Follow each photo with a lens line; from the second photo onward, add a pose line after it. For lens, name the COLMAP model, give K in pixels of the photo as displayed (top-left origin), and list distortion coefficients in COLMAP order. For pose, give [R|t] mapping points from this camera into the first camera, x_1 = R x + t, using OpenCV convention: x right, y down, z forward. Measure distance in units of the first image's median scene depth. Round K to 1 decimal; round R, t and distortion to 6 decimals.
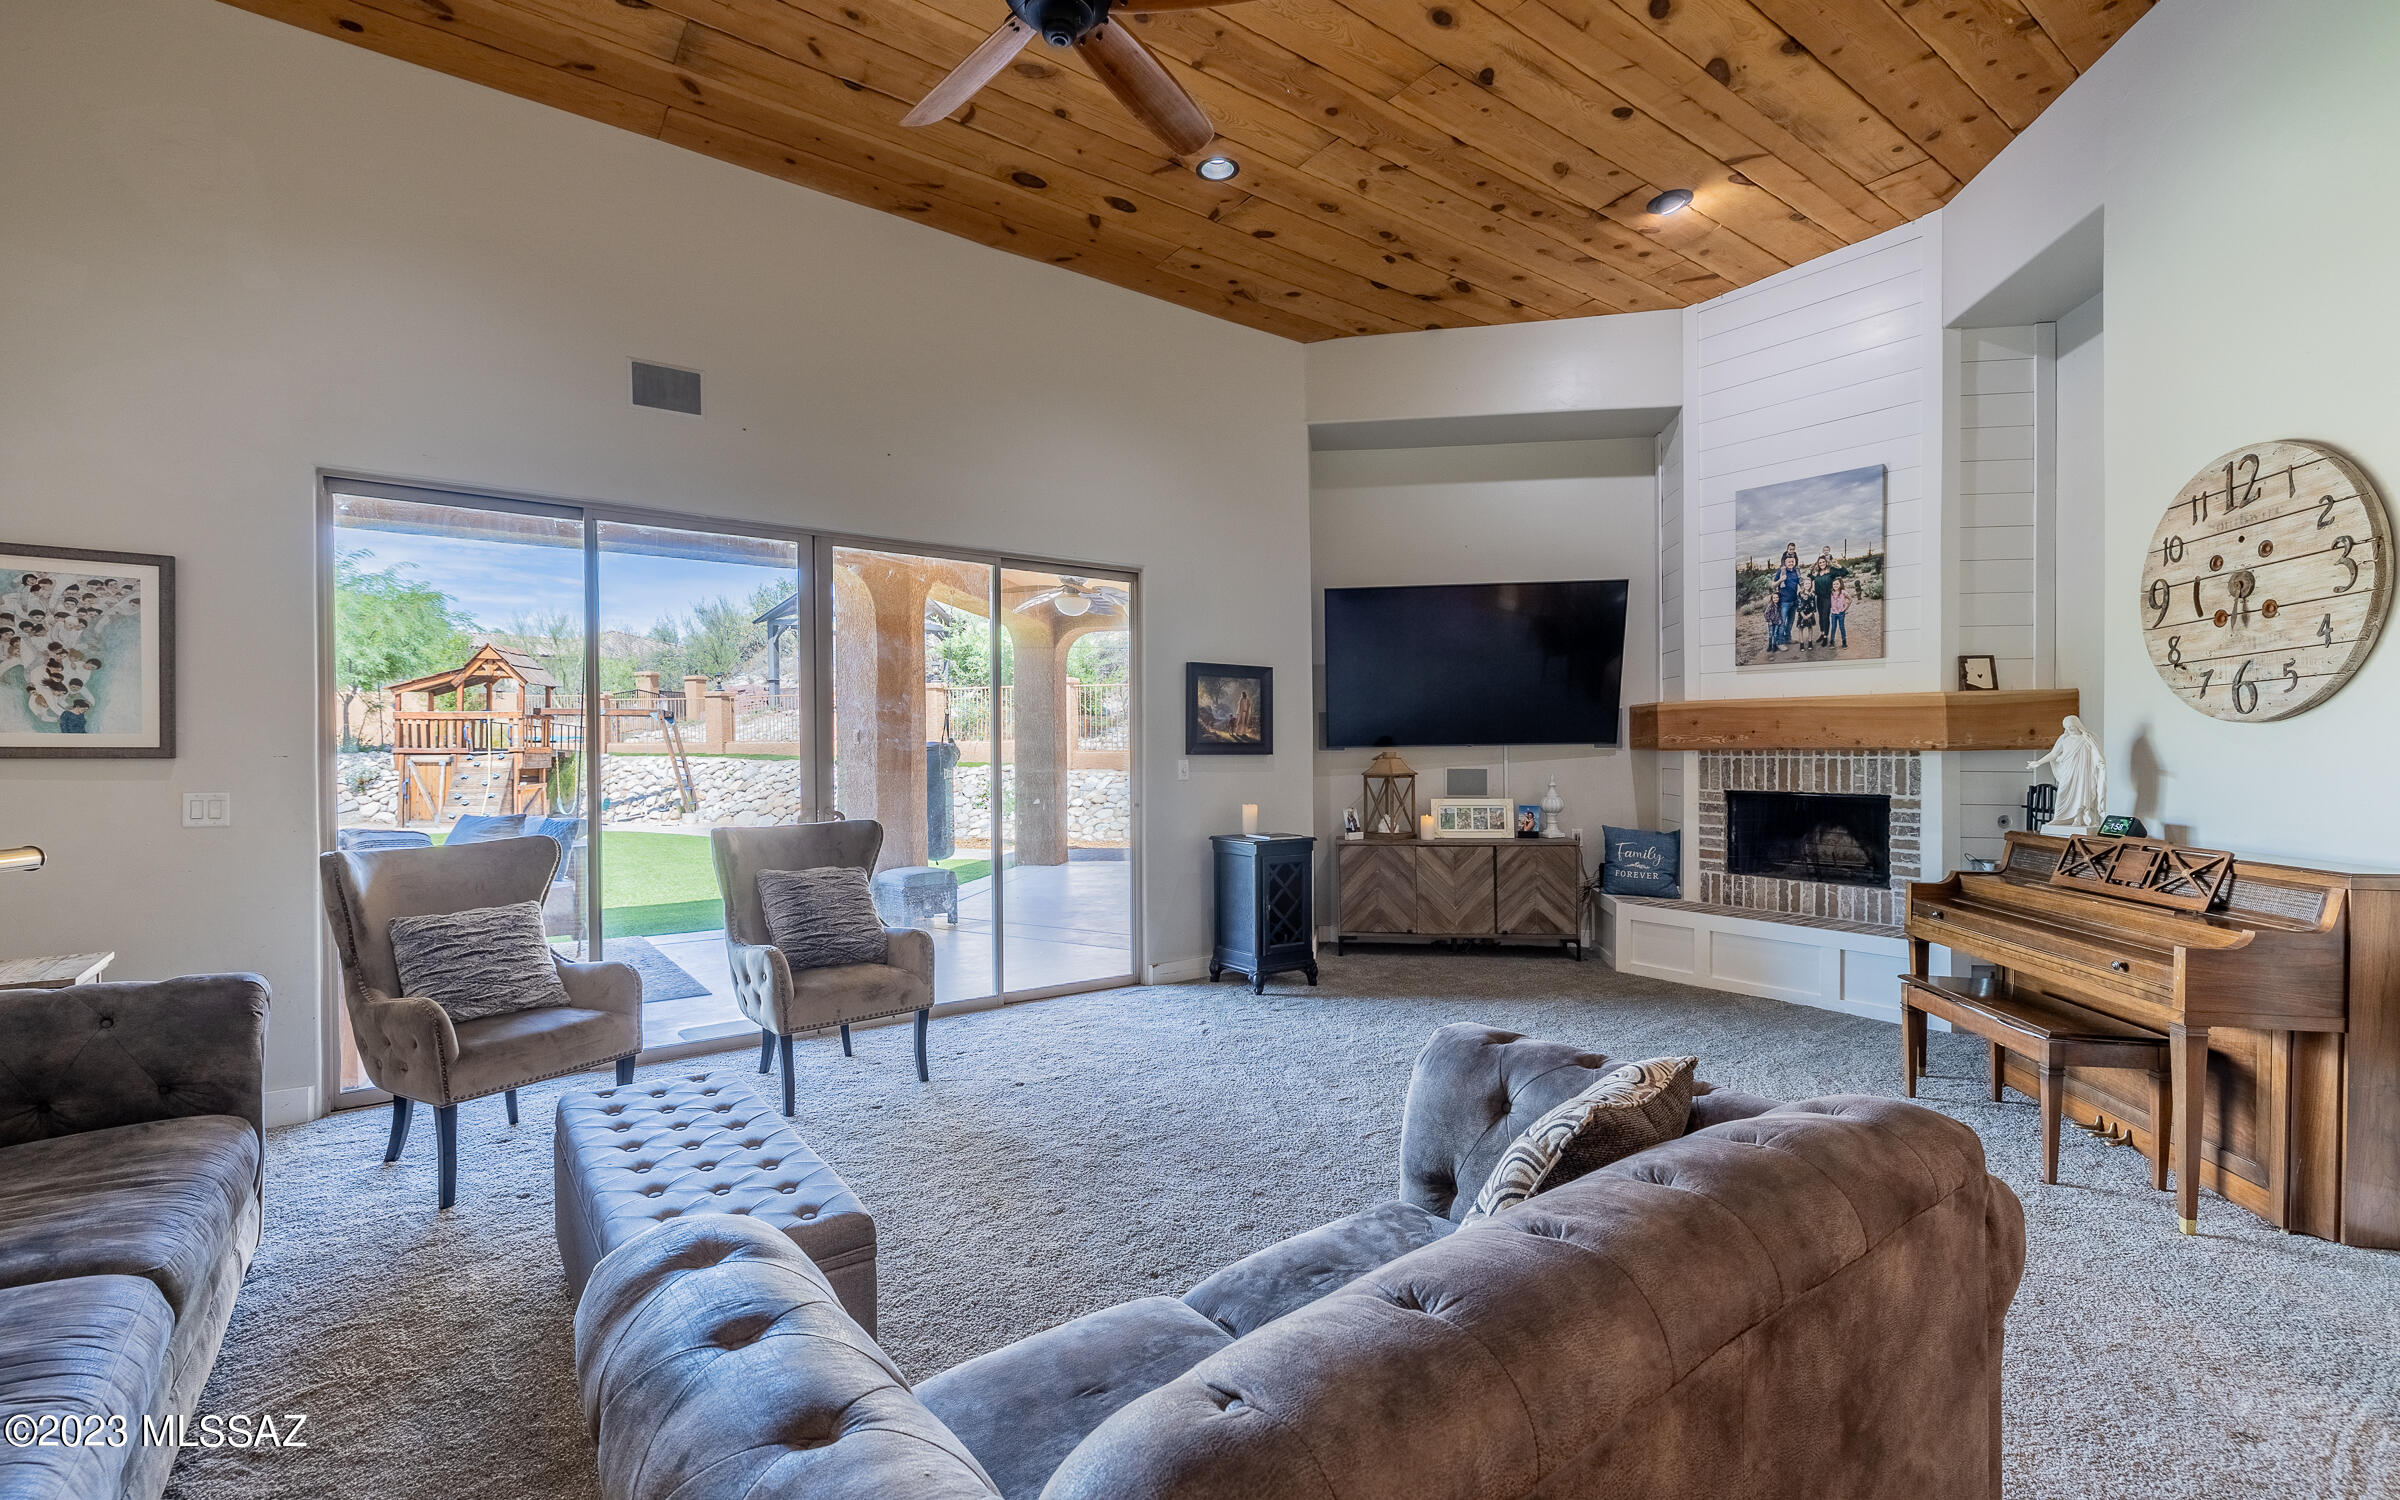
lens RADIAL K [[1041.9, 0, 1215.9], [0, 1041.9, 741.6], [0, 0, 1]] dist [0.001181, 0.000001]
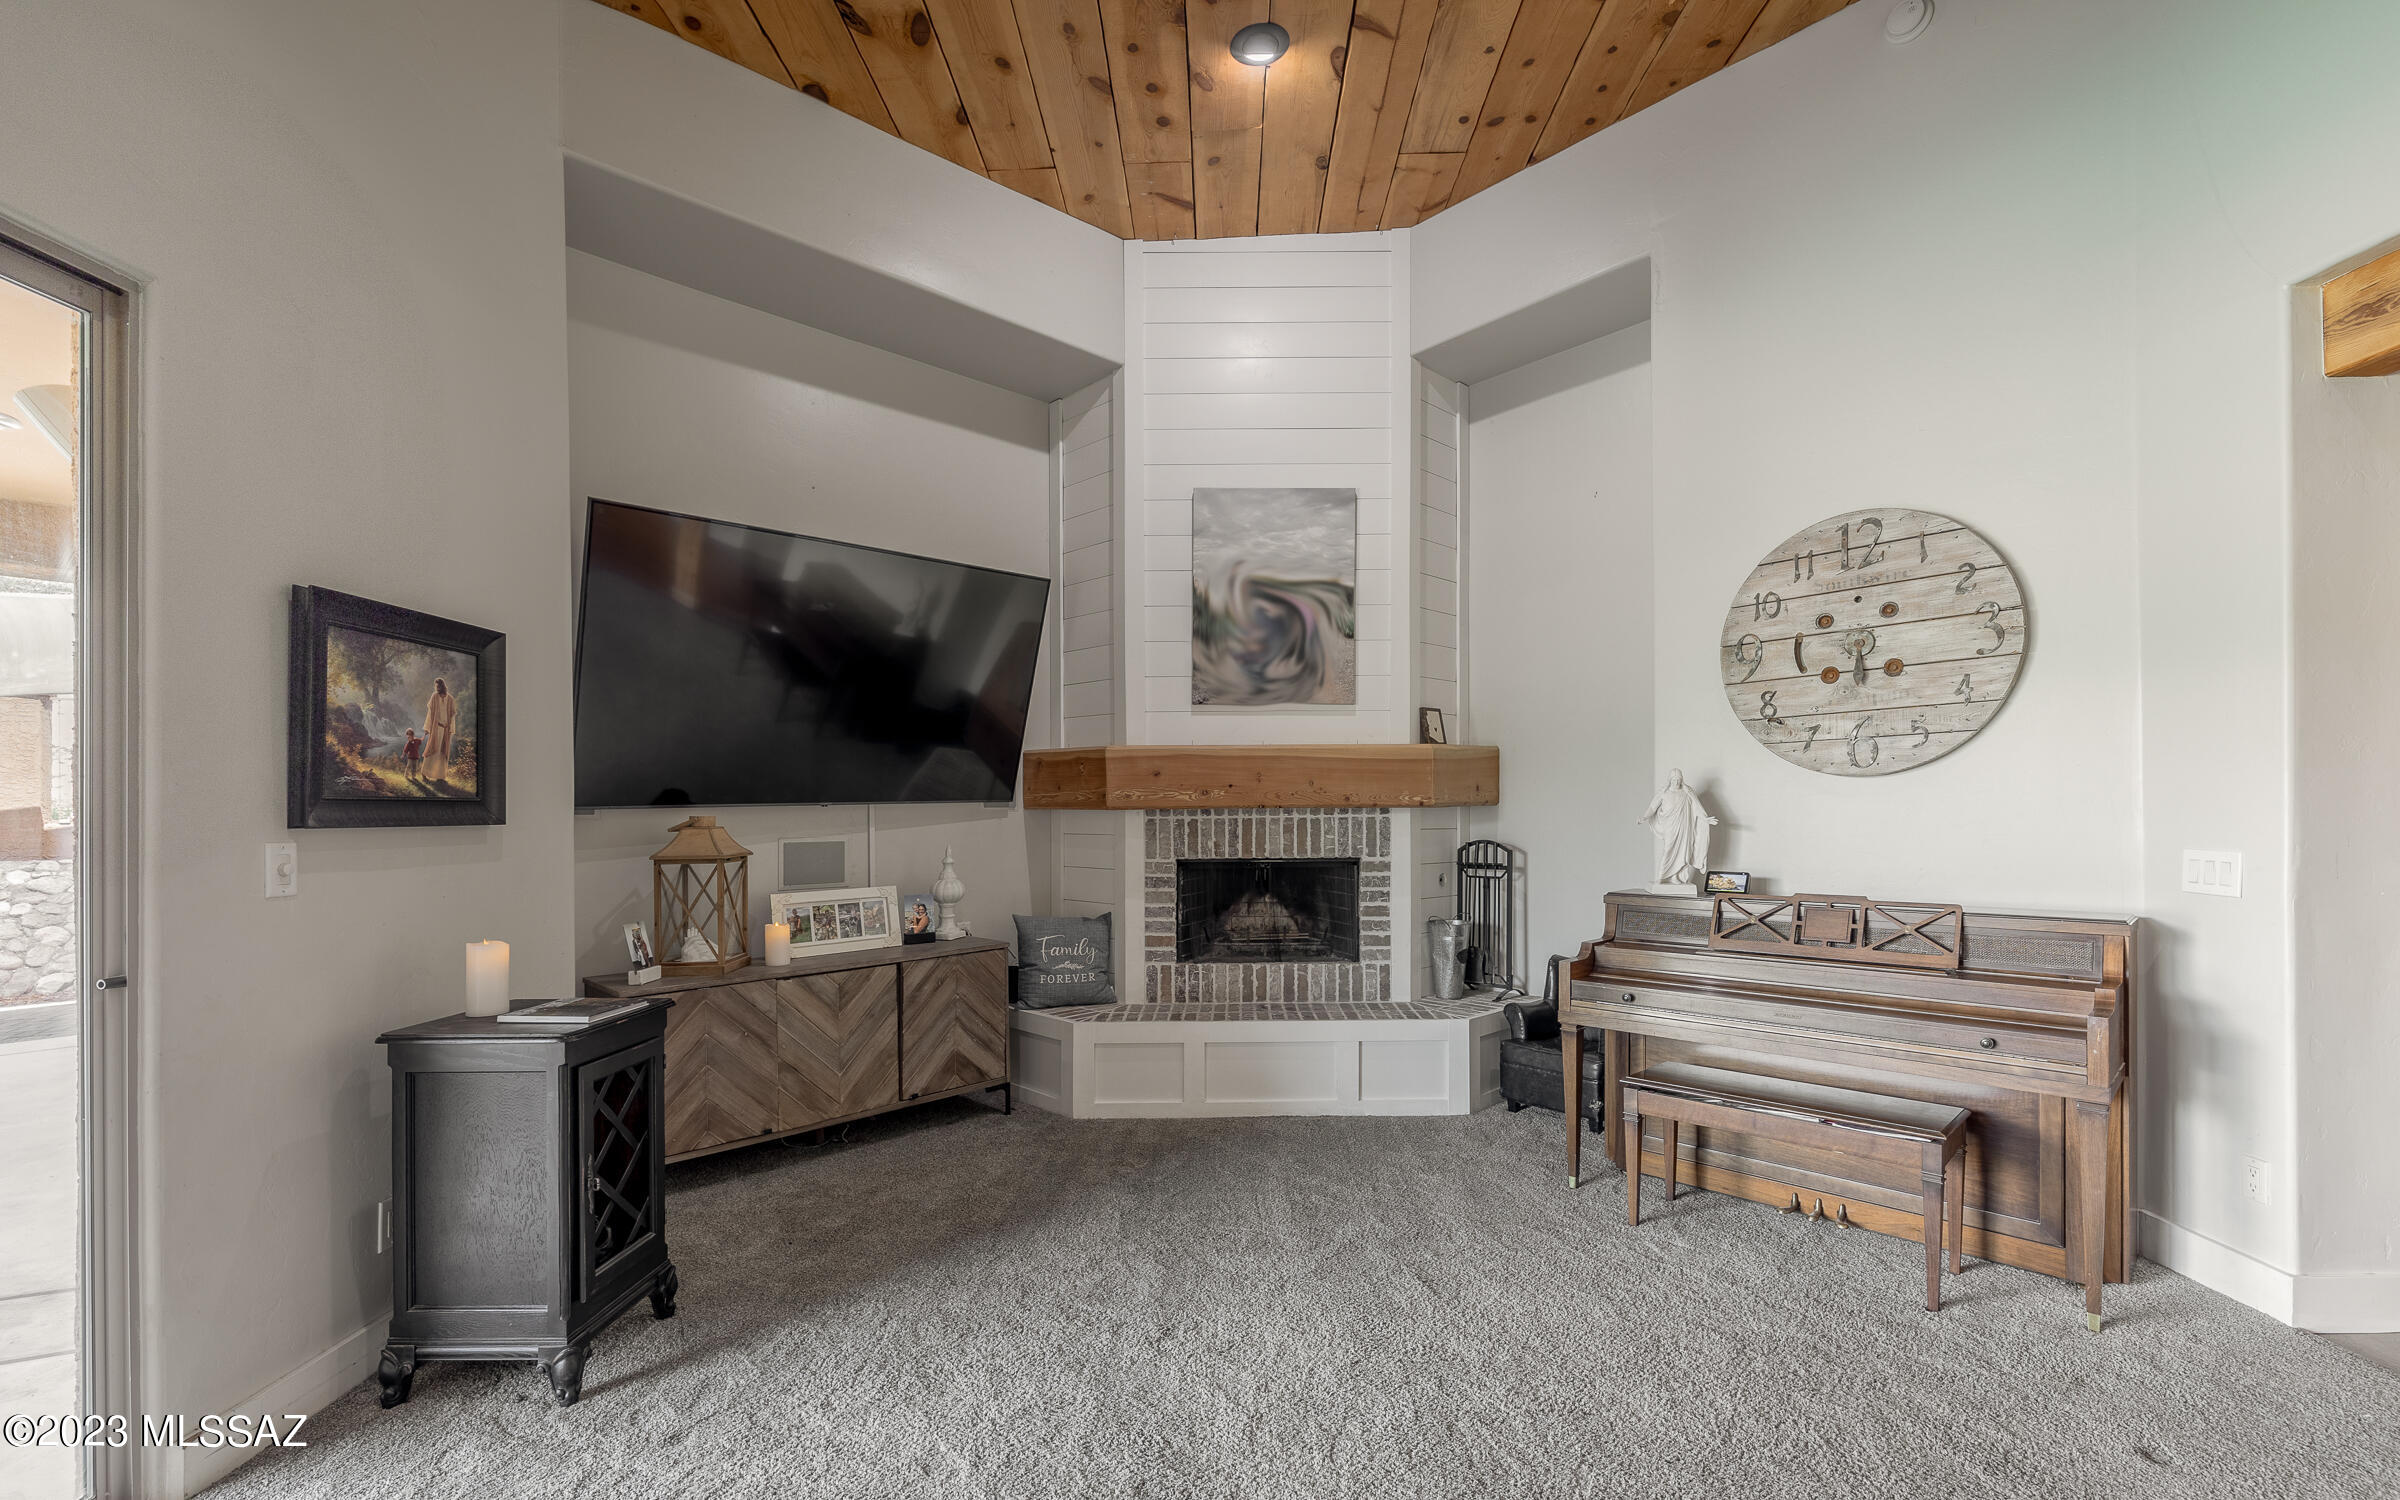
lens RADIAL K [[1041.9, 0, 1248.1], [0, 1041.9, 793.9], [0, 0, 1]] dist [0.001181, 0.000001]
pose [[0.606945, 0.005877, 0.794722, -0.118663], [0.002019, 0.999958, -0.008936, 0.004080], [-0.794741, 0.007028, 0.606908, 0.496512]]
